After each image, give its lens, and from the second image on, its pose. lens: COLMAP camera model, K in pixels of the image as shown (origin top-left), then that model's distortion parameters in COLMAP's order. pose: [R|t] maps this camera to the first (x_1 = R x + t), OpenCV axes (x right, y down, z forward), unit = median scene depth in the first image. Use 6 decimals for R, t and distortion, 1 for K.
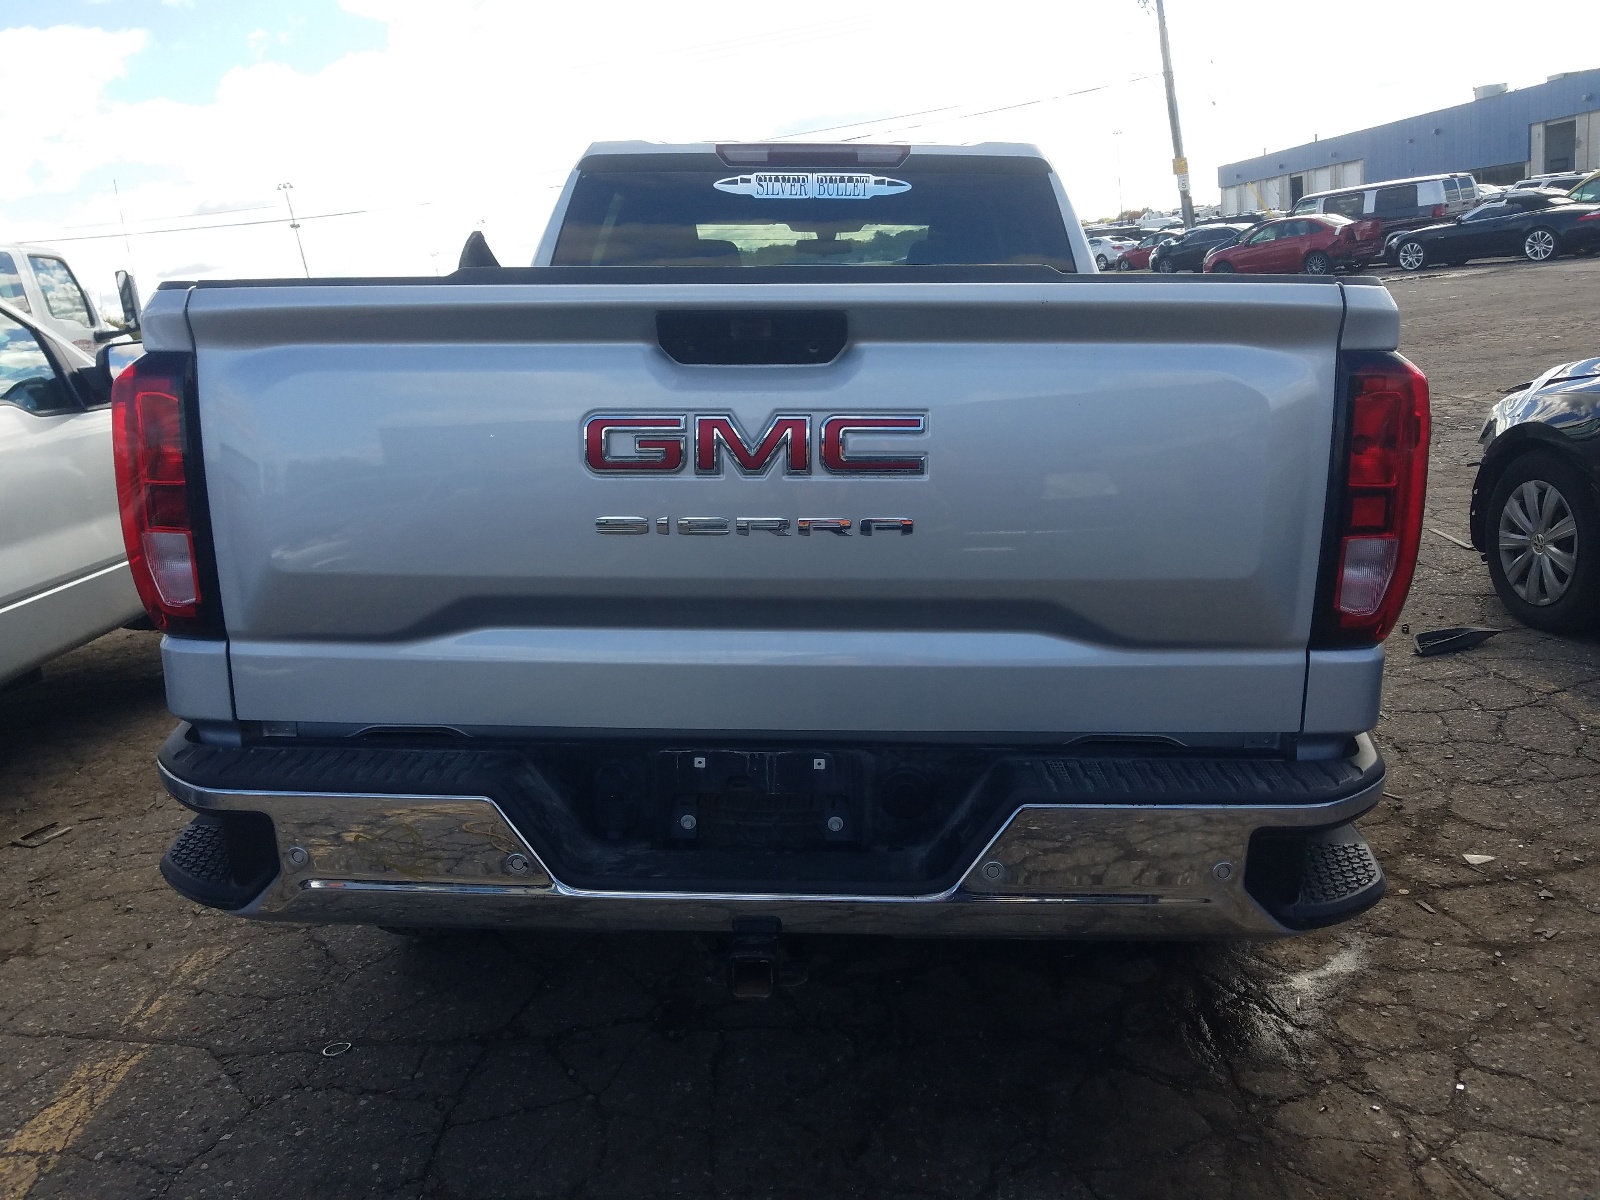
lens RADIAL K [[1213.9, 0, 798.4], [0, 1213.9, 597.9], [0, 0, 1]] dist [-0.003879, 0.003569]
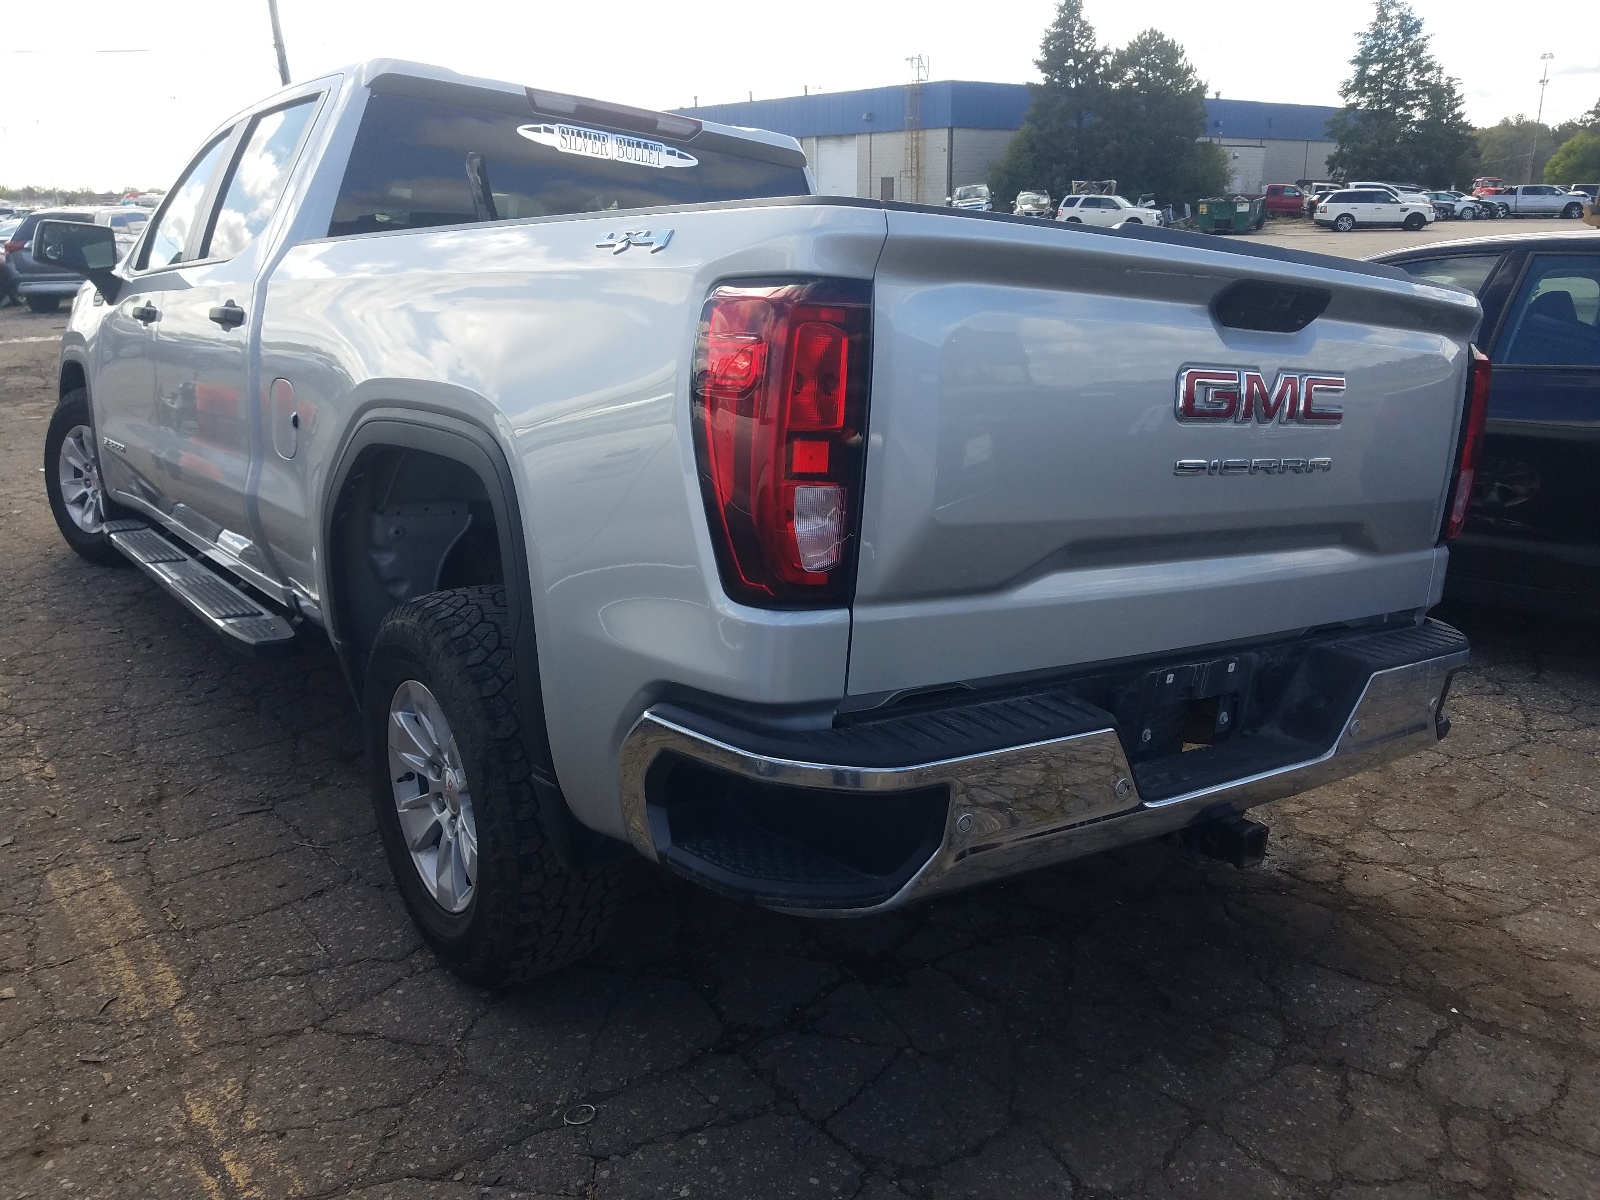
lens RADIAL K [[1213.9, 0, 798.3], [0, 1213.9, 600.8], [0, 0, 1]] dist [-0.003879, 0.003569]
pose [[0.783495, -0.080470, 0.616166, -1.050879], [0.073561, 0.996618, 0.036619, -0.004723], [-0.617029, 0.016635, 0.786765, 0.318279]]
